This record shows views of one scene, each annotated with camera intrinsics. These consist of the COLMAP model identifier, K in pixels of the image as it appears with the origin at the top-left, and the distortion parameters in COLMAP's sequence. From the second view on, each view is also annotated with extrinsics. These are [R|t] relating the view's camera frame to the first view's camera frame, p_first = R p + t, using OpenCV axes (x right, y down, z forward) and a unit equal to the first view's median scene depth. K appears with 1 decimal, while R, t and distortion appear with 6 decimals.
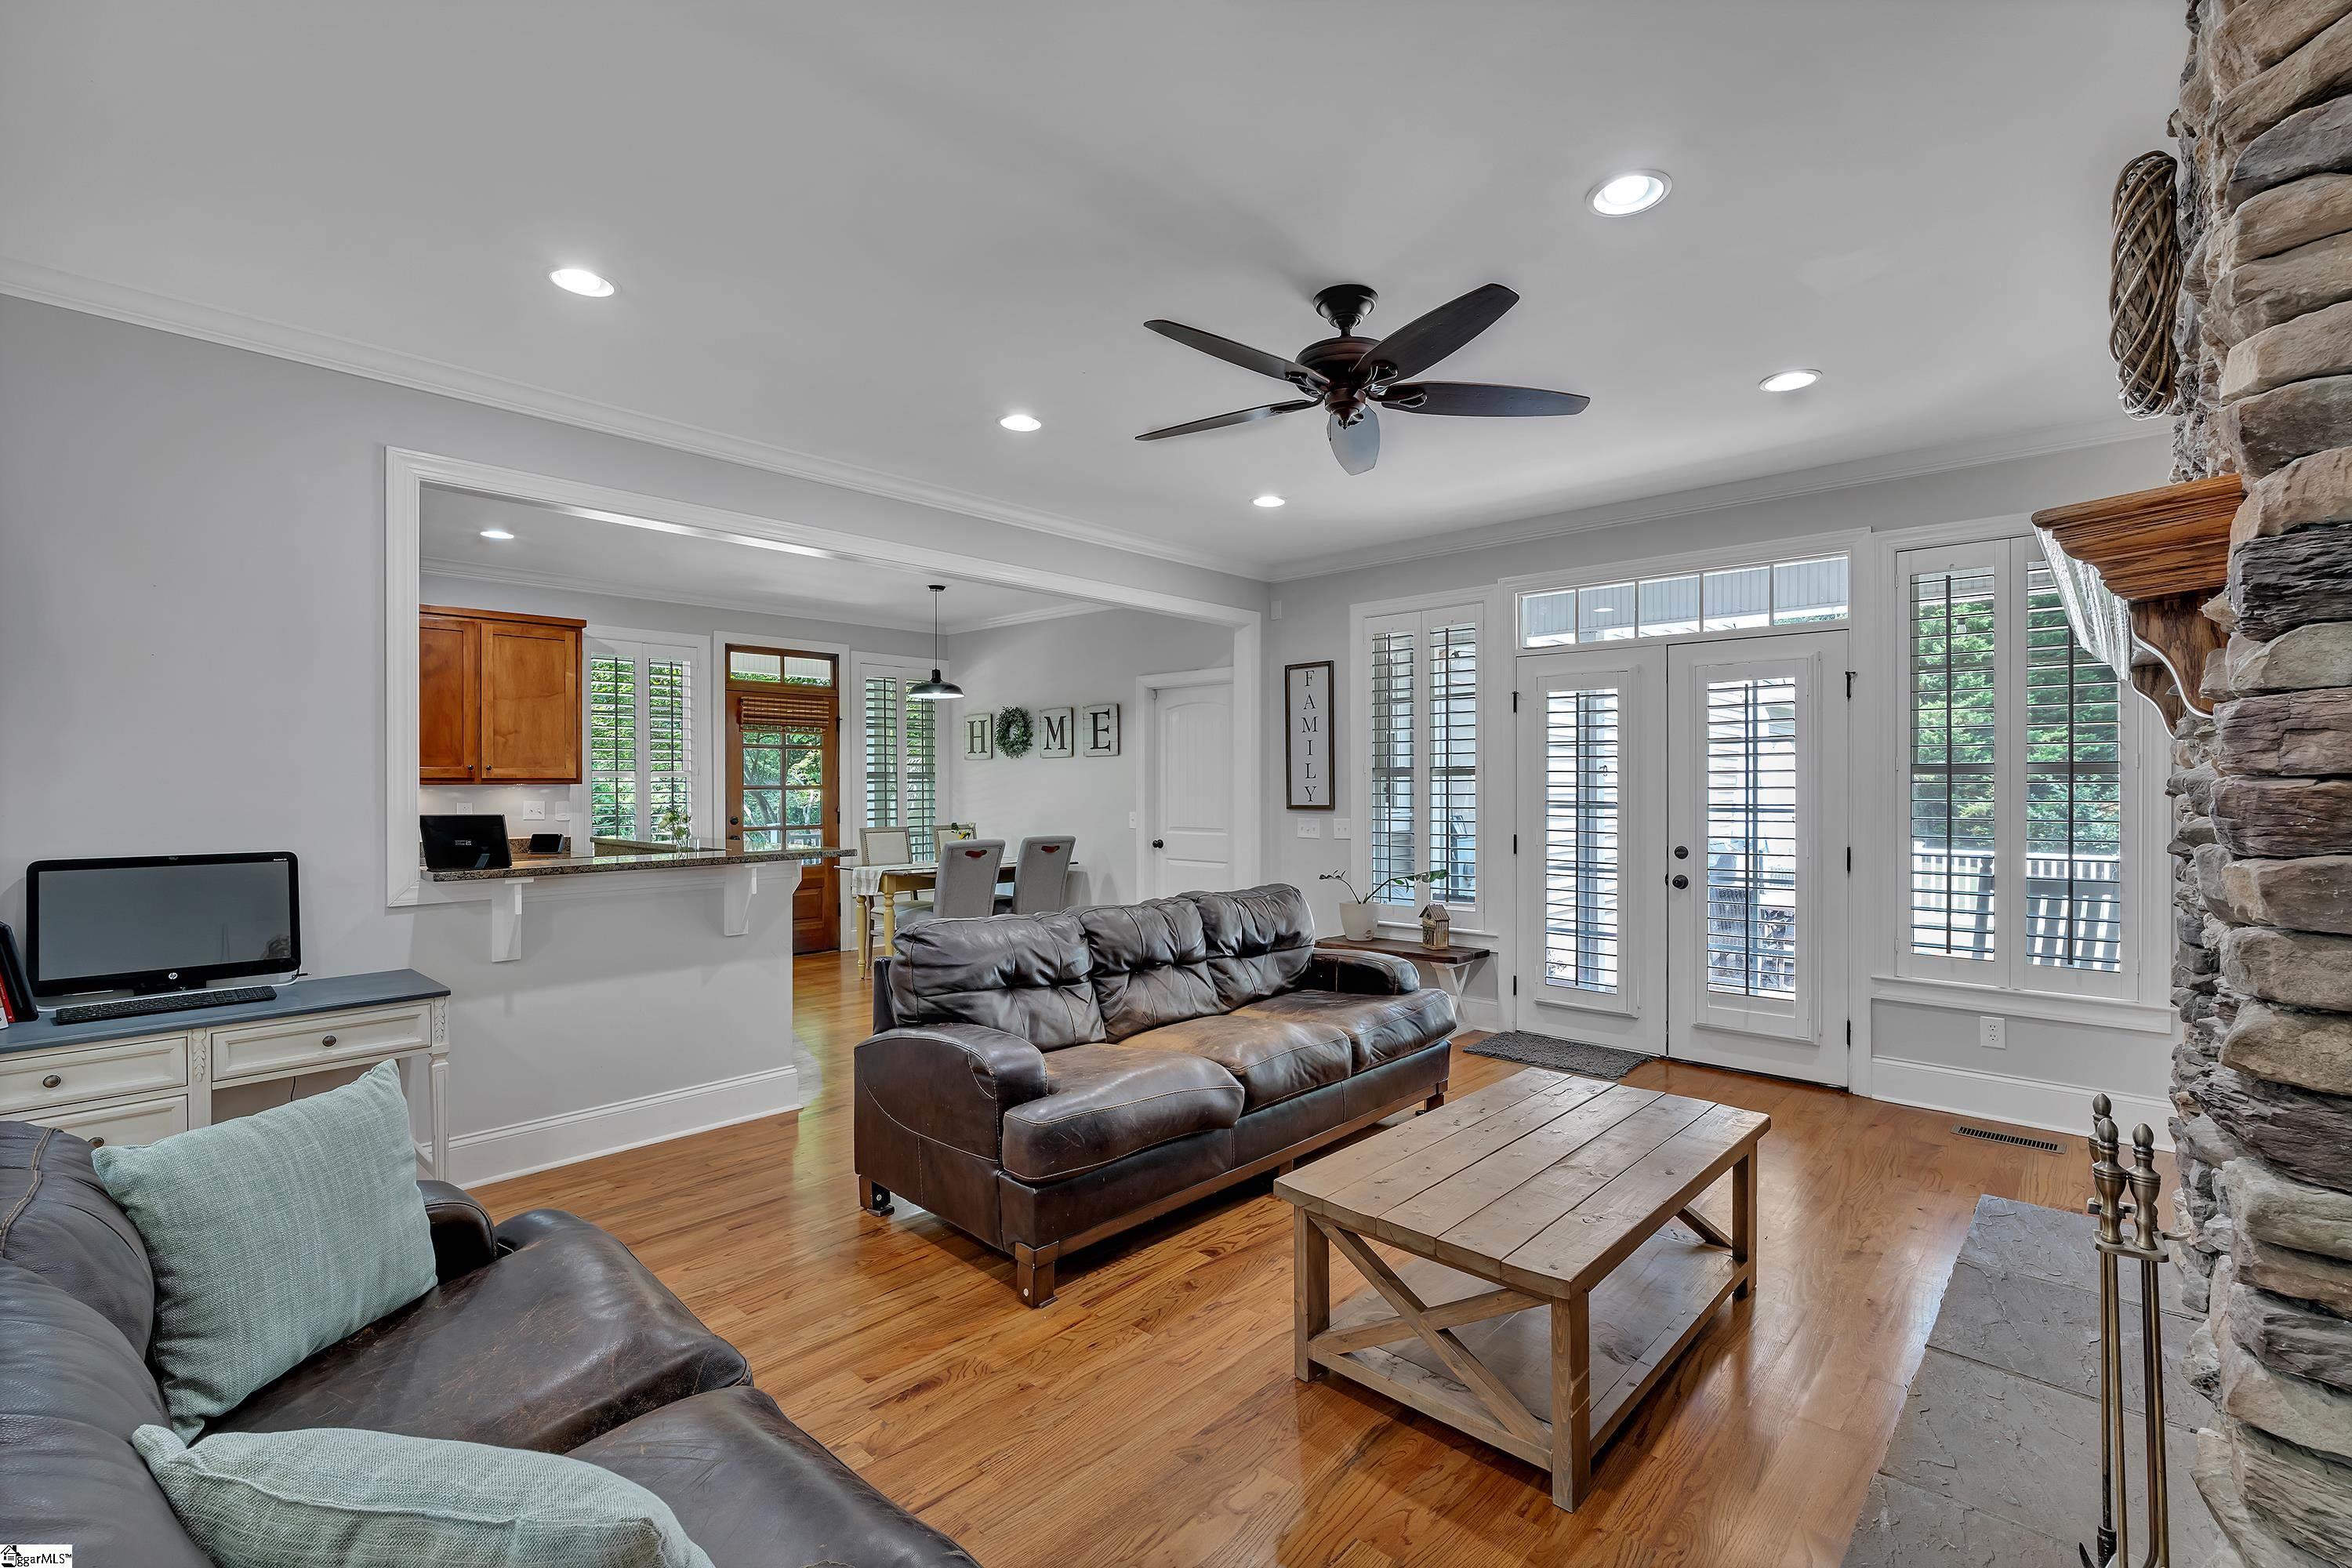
lens RADIAL K [[1033.5, 0, 1166.4], [0, 1033.5, 782.6], [0, 0, 1]] dist [-0.003963, -0.000058]
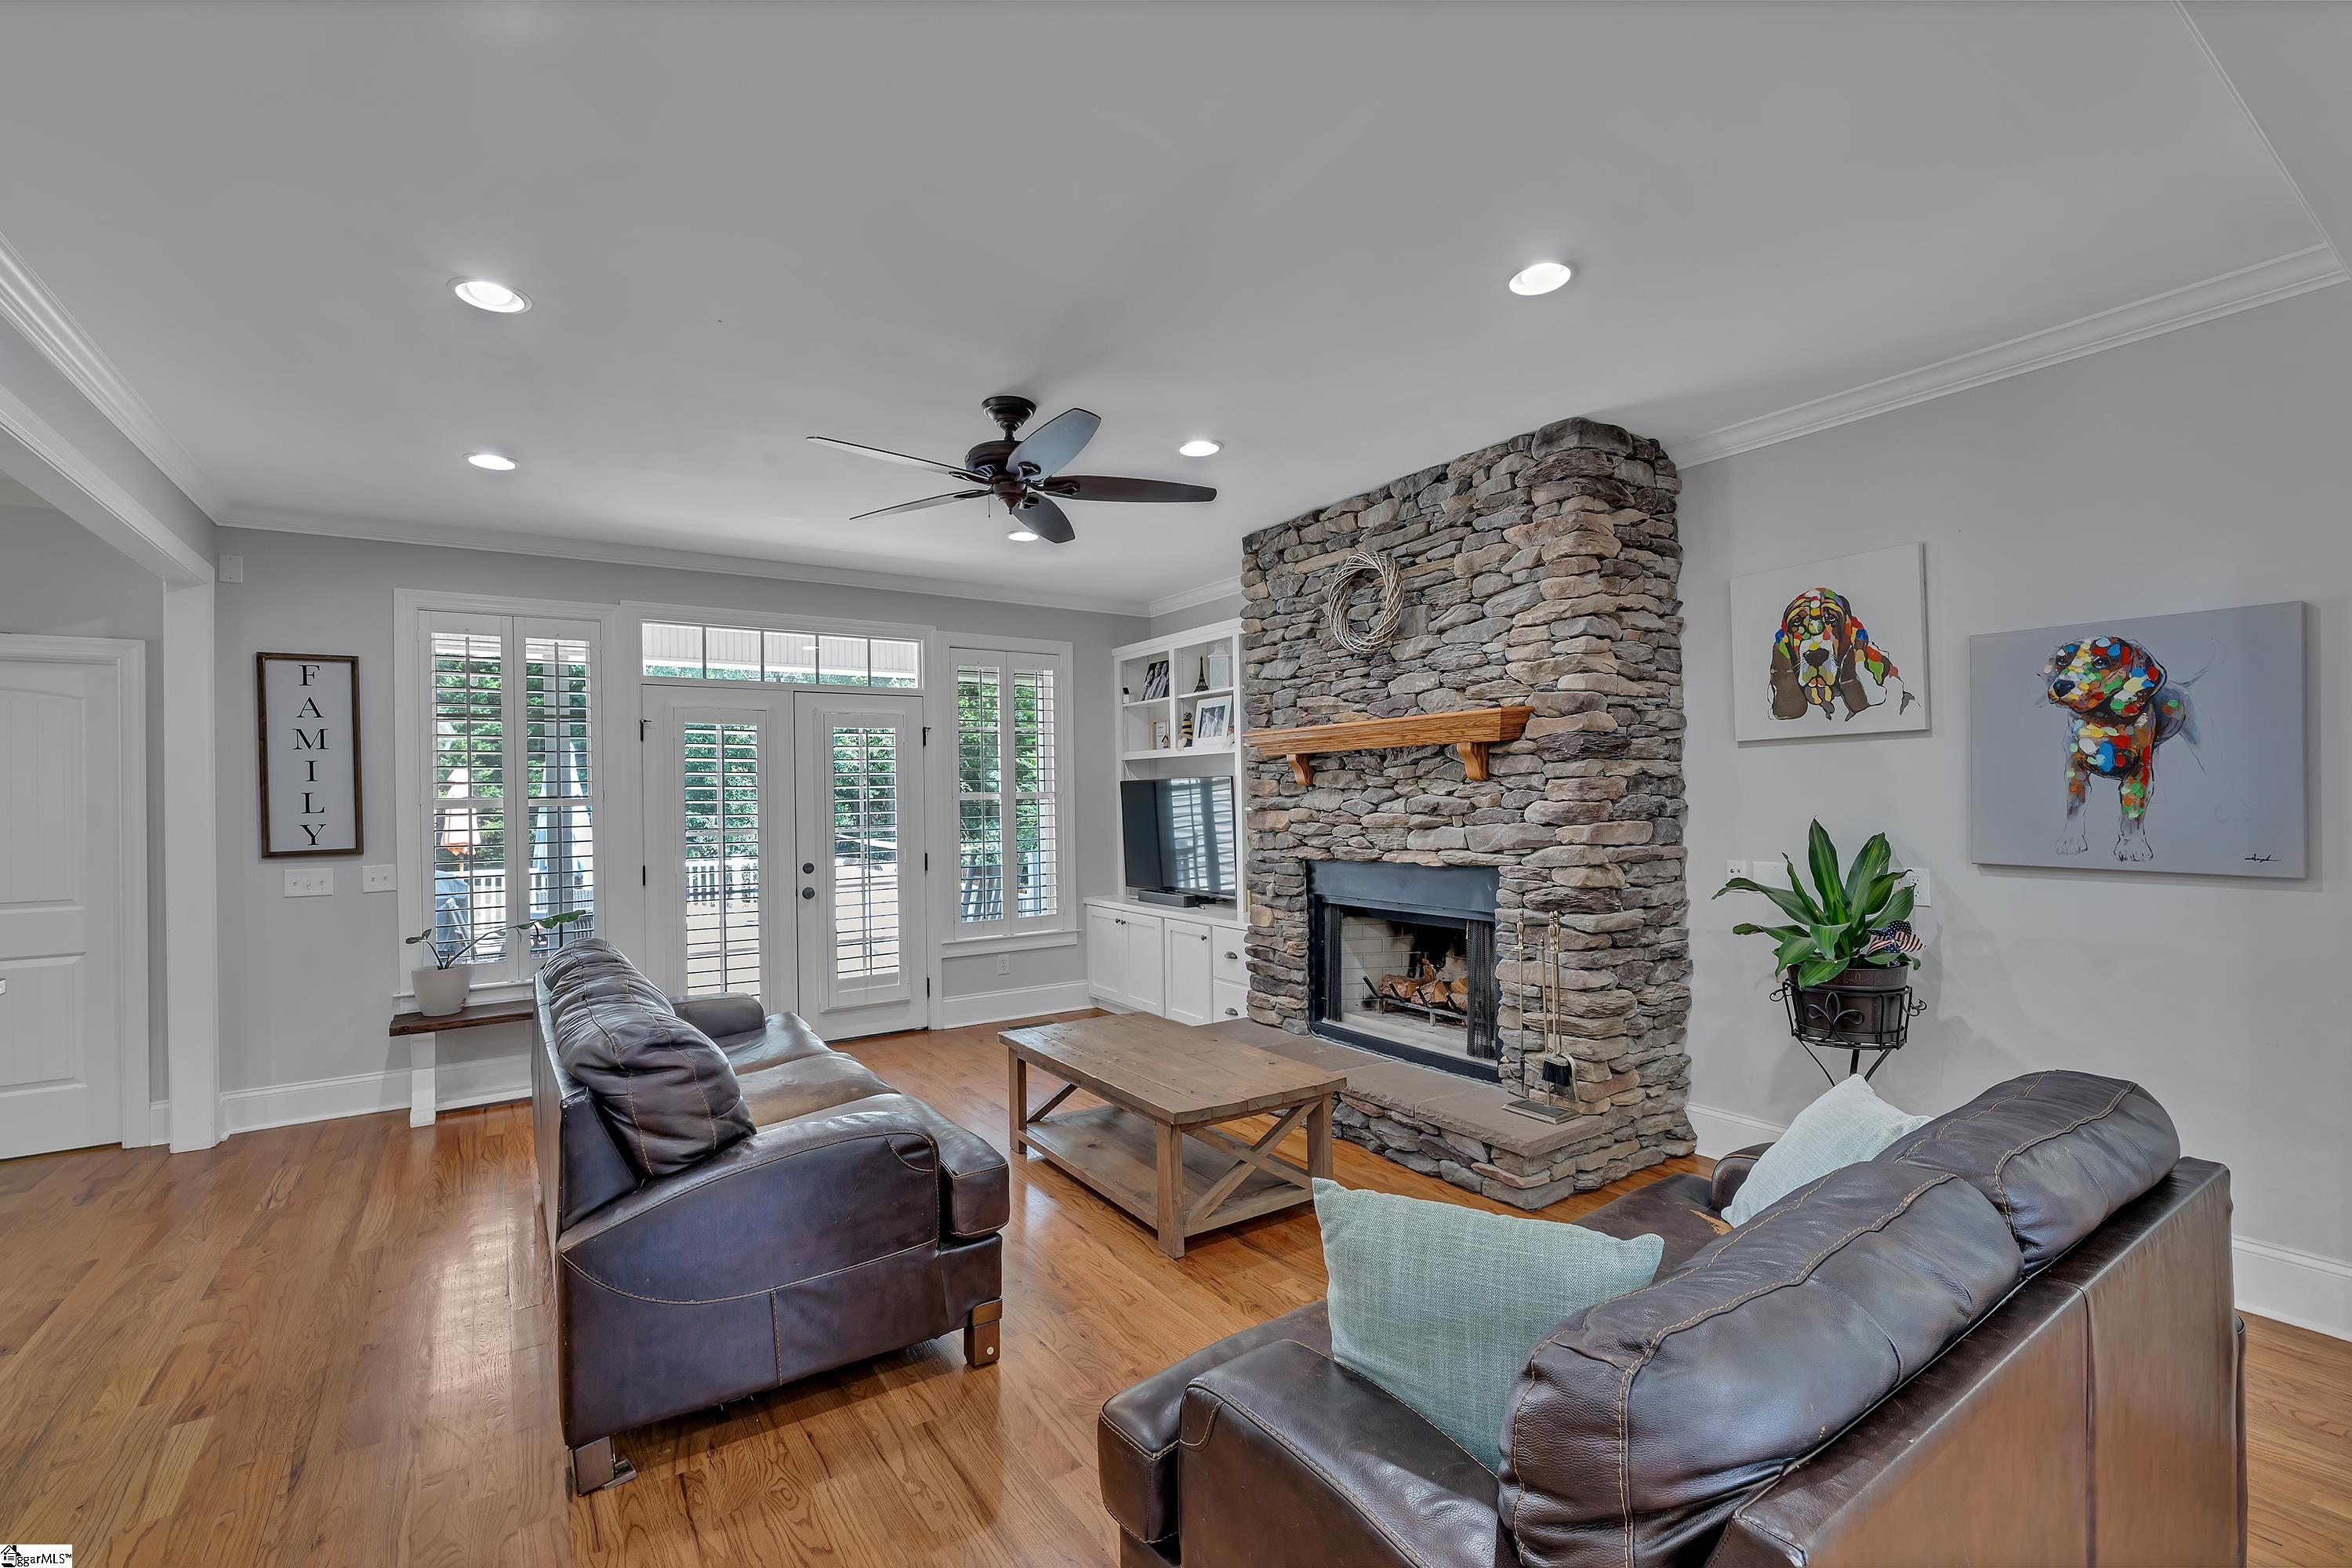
lens RADIAL K [[1033.5, 0, 1167.6], [0, 1033.5, 775.9], [0, 0, 1]] dist [-0.003963, -0.000058]
pose [[0.226441, 0.013255, 0.973935, -0.381663], [0.017390, 0.999693, -0.017649, -0.006507], [-0.973870, 0.020933, 0.226141, 0.226383]]
